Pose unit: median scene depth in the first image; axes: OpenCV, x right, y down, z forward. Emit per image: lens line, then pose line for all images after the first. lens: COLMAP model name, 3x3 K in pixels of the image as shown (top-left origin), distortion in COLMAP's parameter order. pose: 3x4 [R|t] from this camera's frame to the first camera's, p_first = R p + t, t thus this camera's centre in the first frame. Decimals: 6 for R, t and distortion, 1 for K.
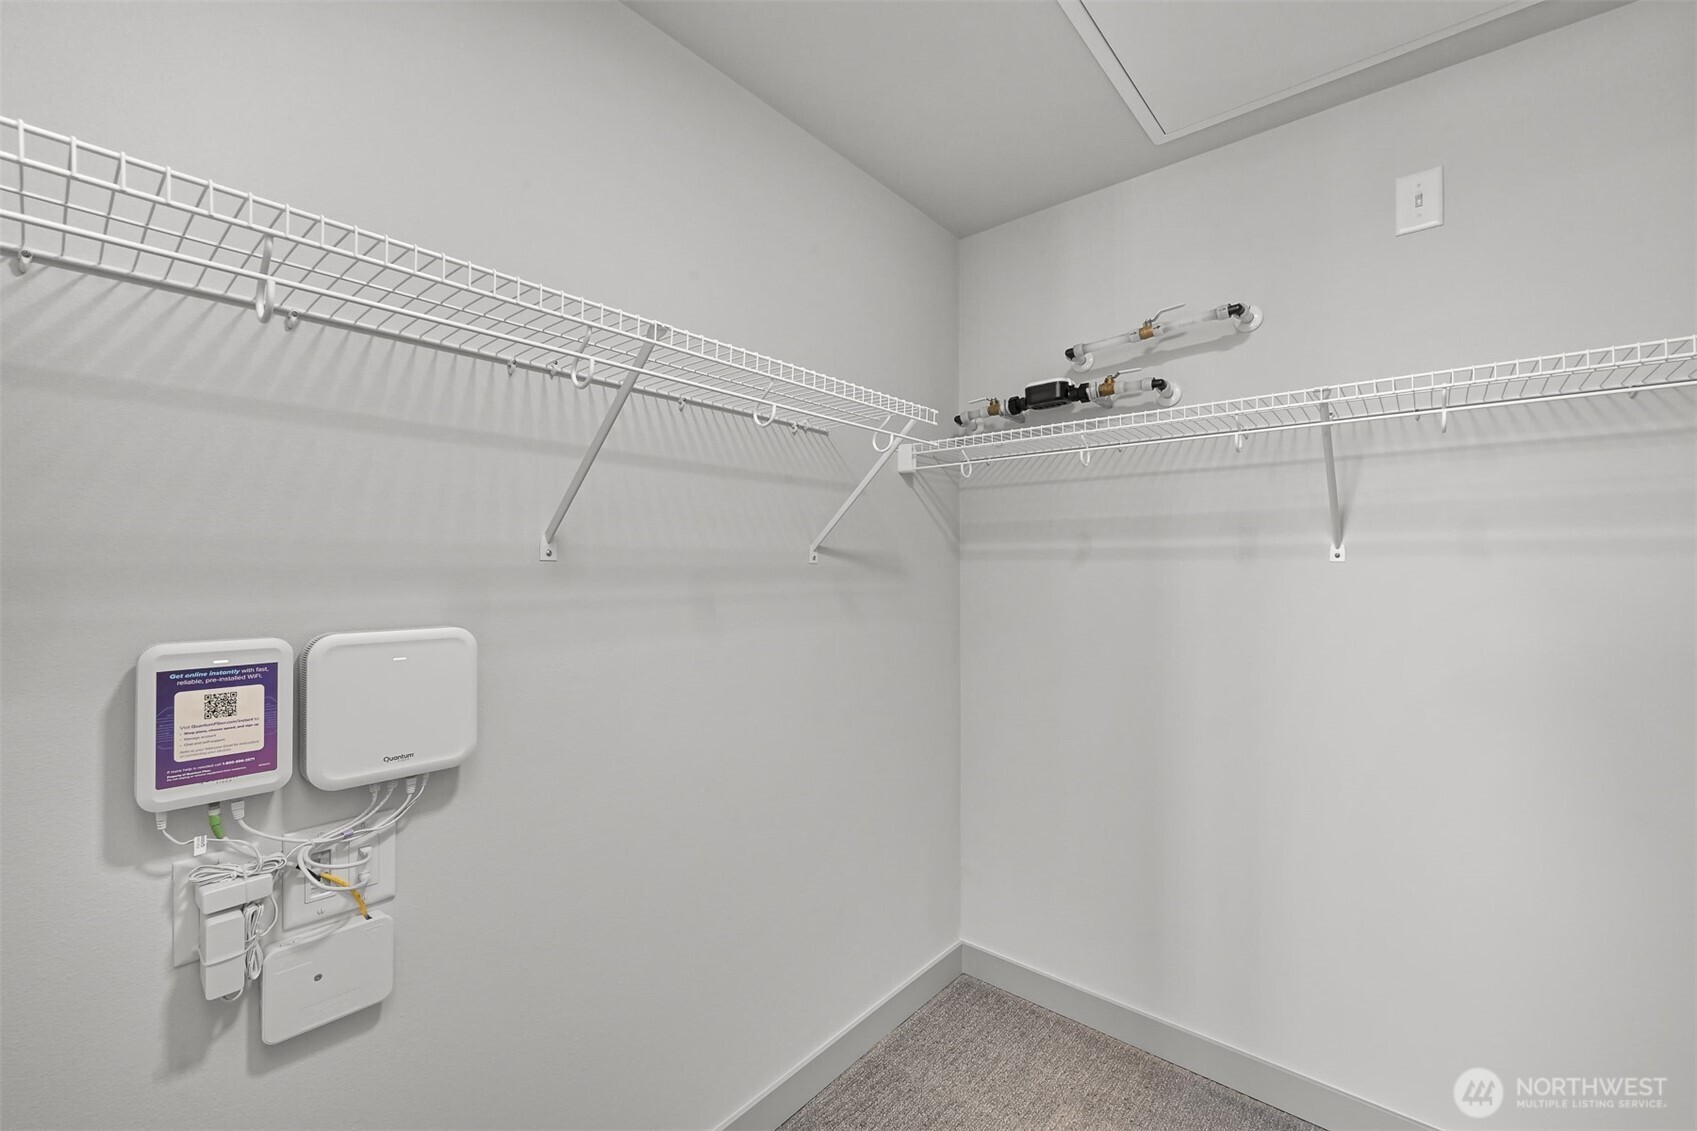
lens RADIAL K [[673.3, 0, 878.8], [0, 673.3, 567.6], [0, 0, 1]] dist [-0.010236, 0.000784]
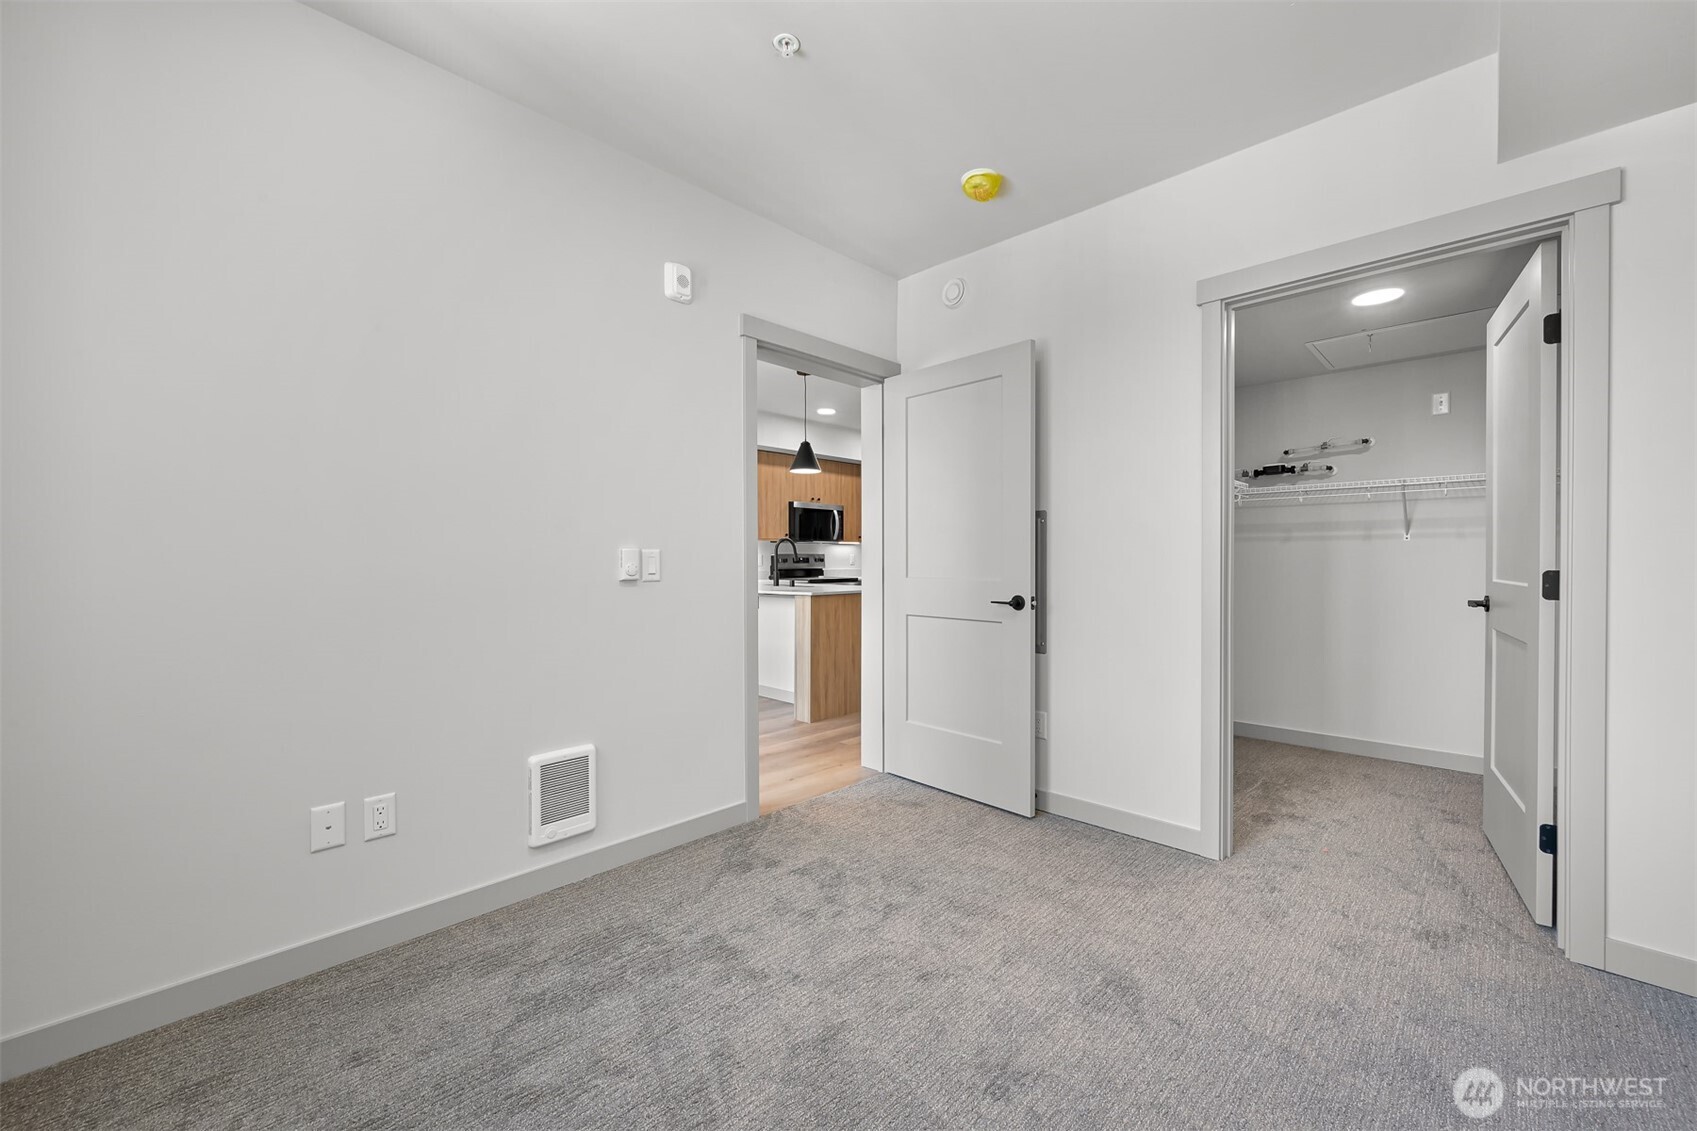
lens RADIAL K [[673.3, 0, 859.9], [0, 673.3, 564.0], [0, 0, 1]] dist [-0.010236, 0.000784]
pose [[0.998139, -0.004662, -0.060803, -1.125764], [0.005086, 0.999964, 0.006823, 0.047353], [0.060769, -0.007120, 0.998126, -1.513341]]
